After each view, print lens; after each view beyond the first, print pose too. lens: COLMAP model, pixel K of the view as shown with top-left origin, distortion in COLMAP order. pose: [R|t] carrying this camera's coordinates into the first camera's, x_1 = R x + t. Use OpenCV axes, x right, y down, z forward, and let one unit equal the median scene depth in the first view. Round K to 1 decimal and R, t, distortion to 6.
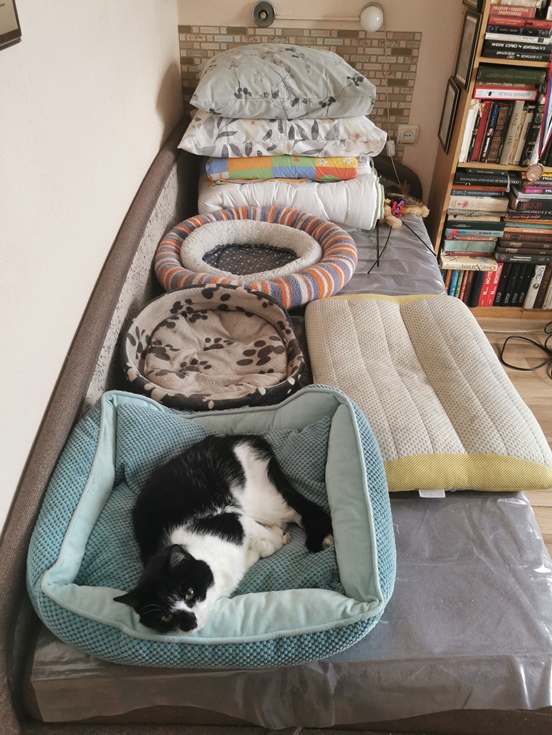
lens RADIAL K [[578.5, 0, 276.1], [0, 578.5, 367.8], [0, 0, 1]] dist [-0.021878, -0.006299]
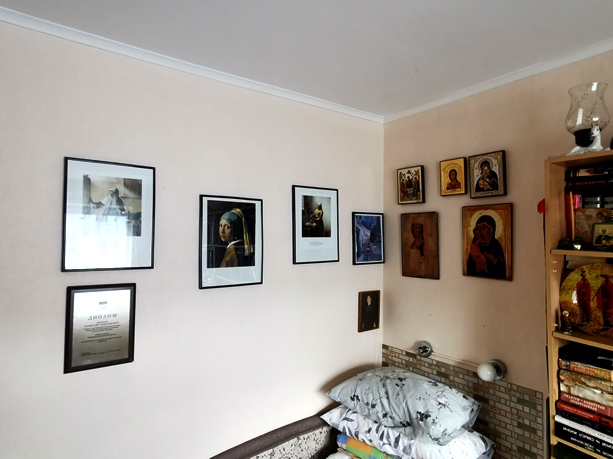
lens RADIAL K [[372.3, 0, 306.8], [0, 372.3, 229.1], [0, 0, 1]] dist [-0.000849, -0.000023]
pose [[0.570470, -0.044433, -0.820115, 0.684128], [-0.483762, 0.788766, -0.379239, -0.371835], [0.663730, 0.613086, 0.428472, 0.183036]]
